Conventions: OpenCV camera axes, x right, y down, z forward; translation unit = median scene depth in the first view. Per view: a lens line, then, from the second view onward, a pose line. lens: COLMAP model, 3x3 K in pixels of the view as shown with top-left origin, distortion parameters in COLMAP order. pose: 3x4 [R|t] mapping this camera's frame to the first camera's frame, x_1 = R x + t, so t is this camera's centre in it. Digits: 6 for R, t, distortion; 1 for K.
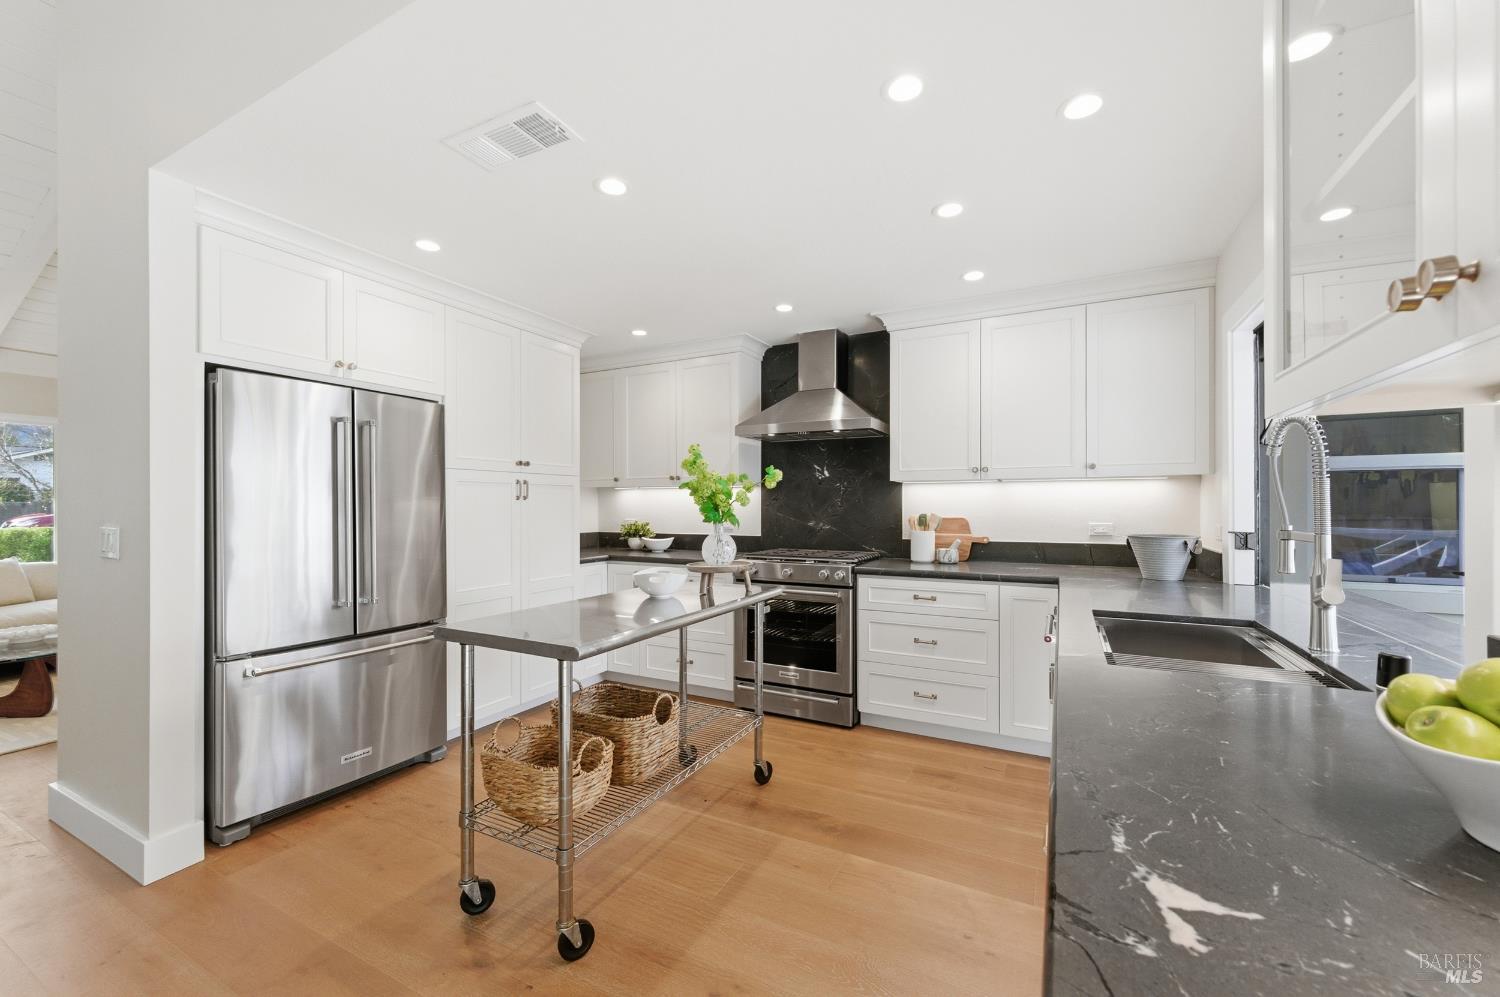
lens RADIAL K [[588.7, 0, 750.0], [0, 588.7, 498.5], [0, 0, 1]] dist [0.006389, -0.000406]
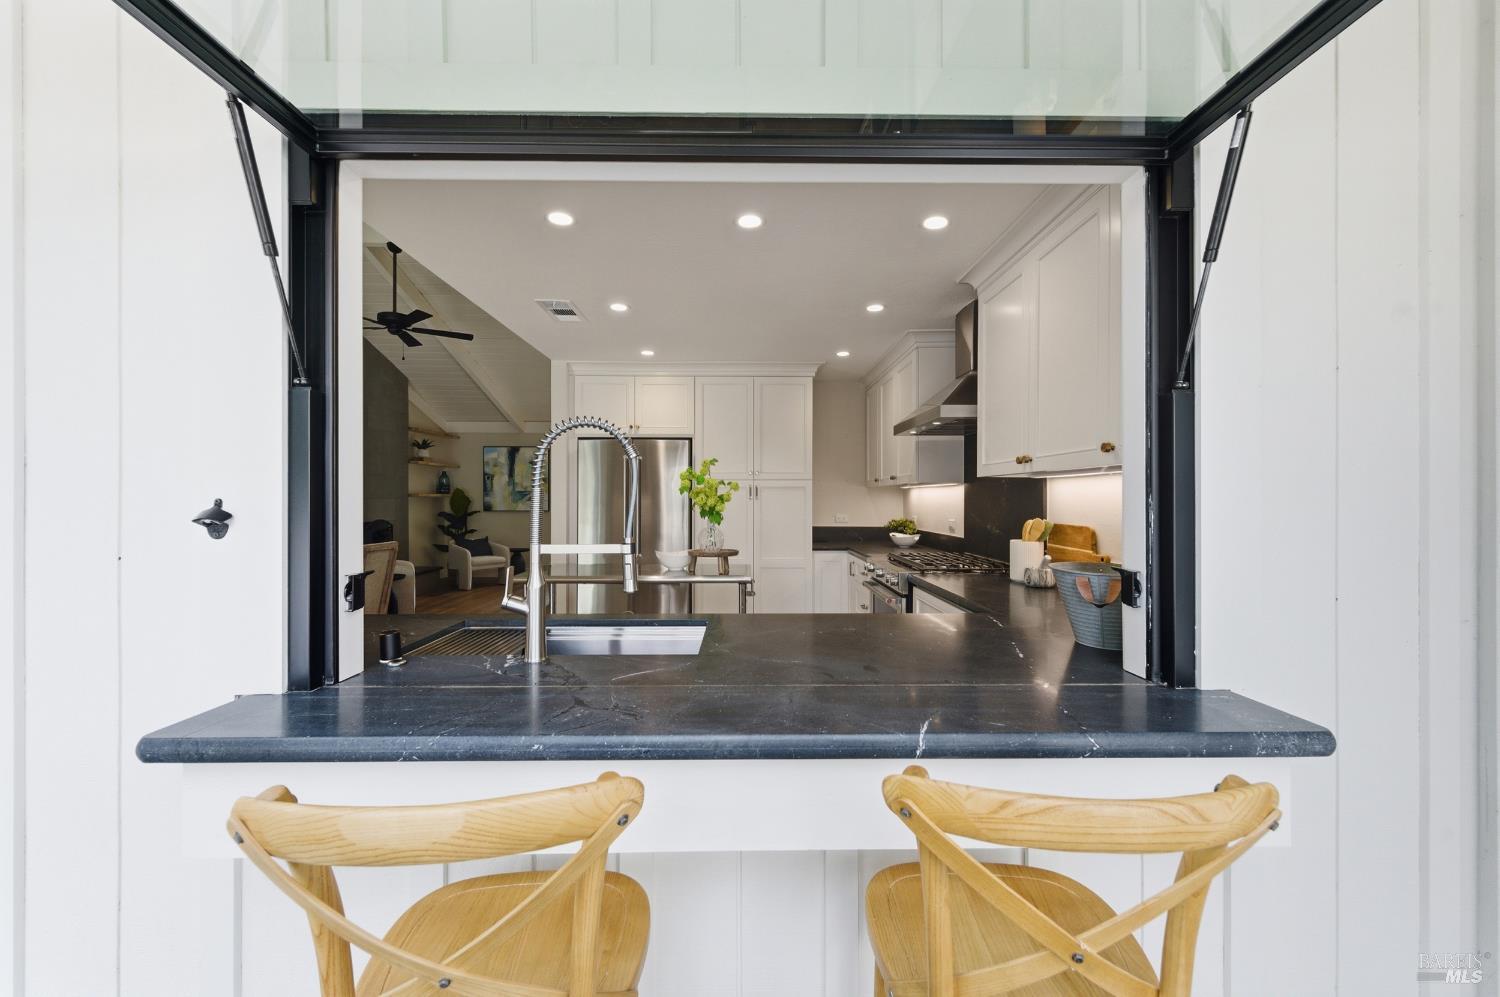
lens RADIAL K [[588.7, 0, 750.0], [0, 588.7, 498.5], [0, 0, 1]] dist [0.006389, -0.000406]
pose [[0.471617, 0.003467, -0.881797, 0.833172], [0.005131, 0.999965, 0.006677, -0.010369], [0.881789, -0.007674, 0.471582, 0.340303]]
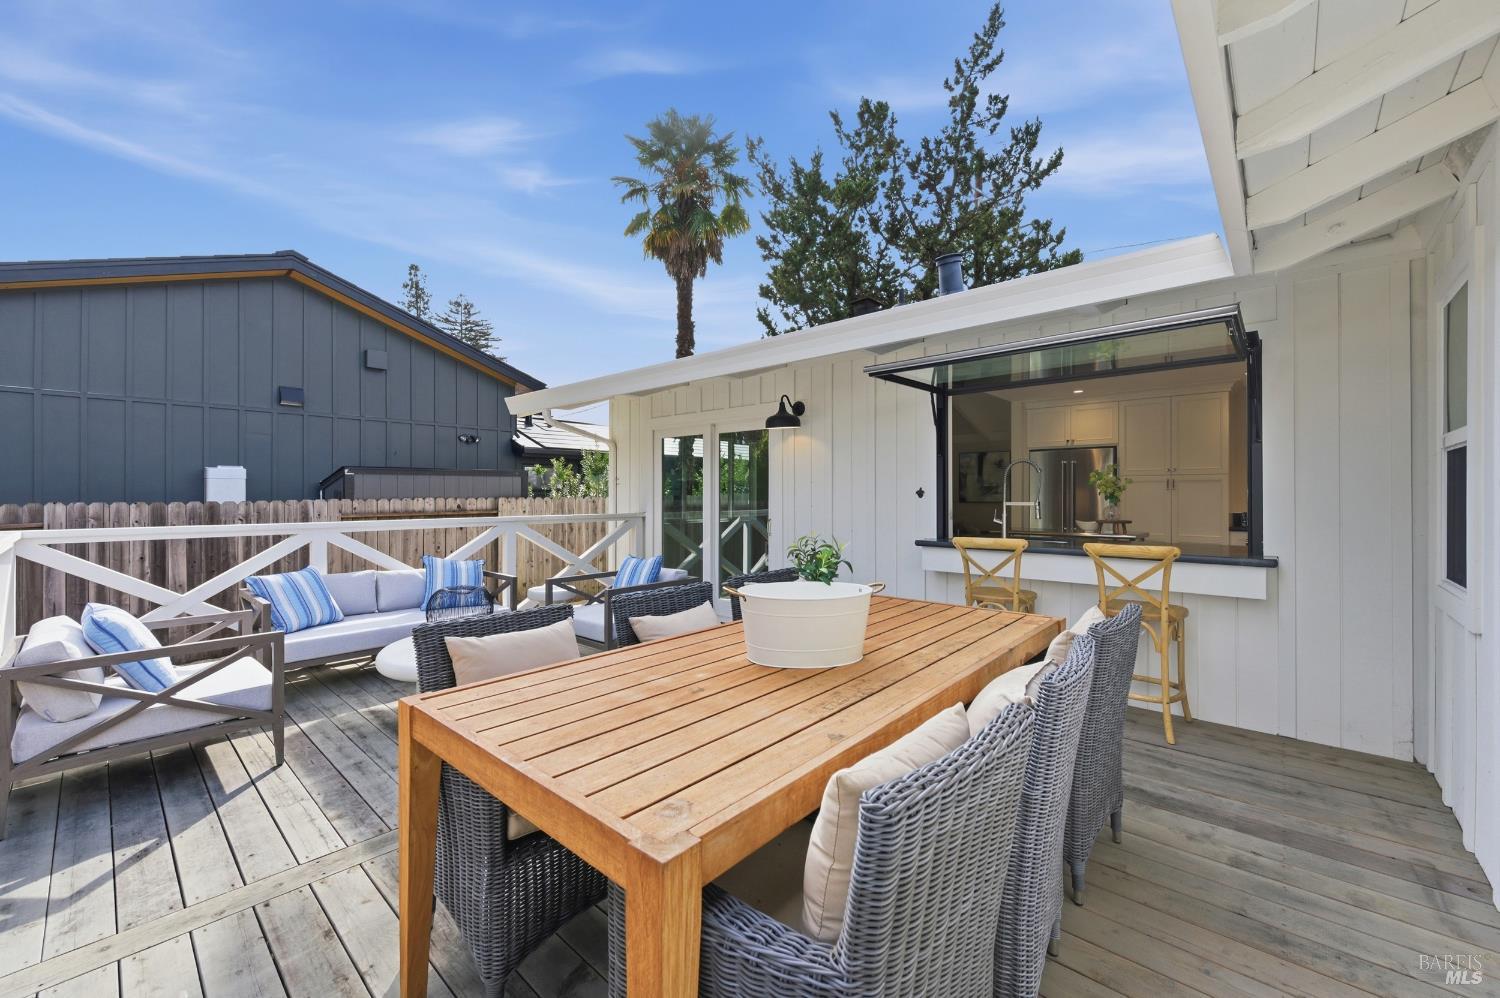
lens RADIAL K [[588.7, 0, 750.0], [0, 588.7, 499.0], [0, 0, 1]] dist [0.006389, -0.000406]
pose [[-0.251662, 0.009993, -0.967764, 1.670727], [0.010027, 0.999920, 0.007718, 0.000852], [0.967763, -0.007761, -0.251742, 0.205635]]
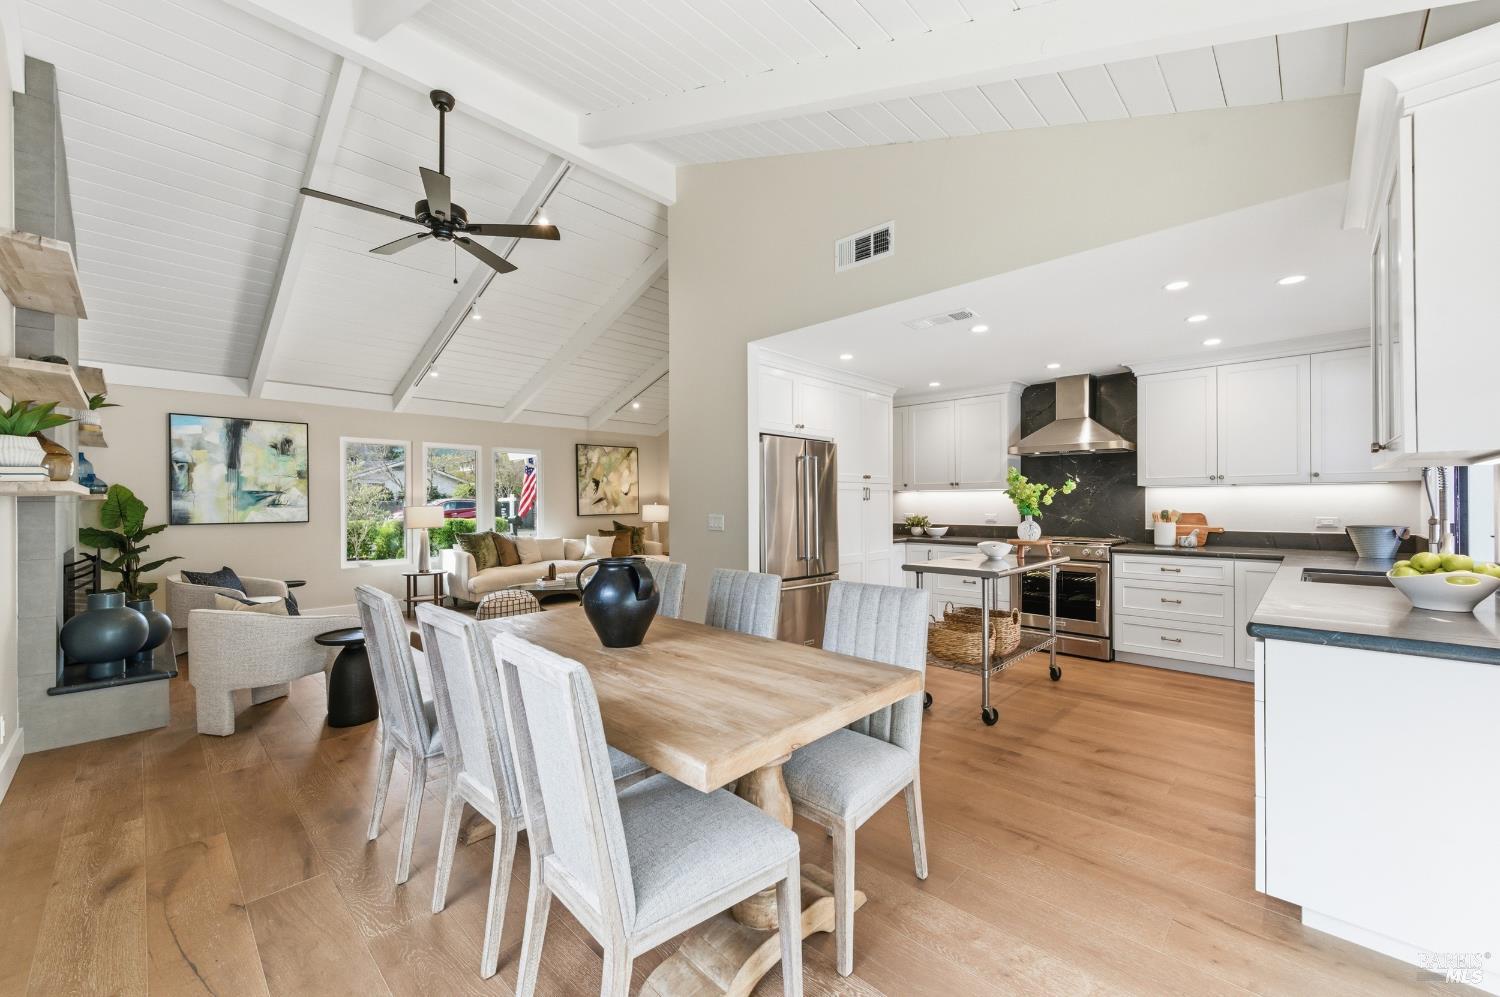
lens RADIAL K [[588.7, 0, 750.0], [0, 588.7, 498.5], [0, 0, 1]] dist [0.006389, -0.000406]
pose [[0.961045, -0.003183, -0.276373, -0.253762], [0.004623, 0.999979, 0.004557, -0.010835], [0.276353, -0.005657, 0.961040, -0.576163]]
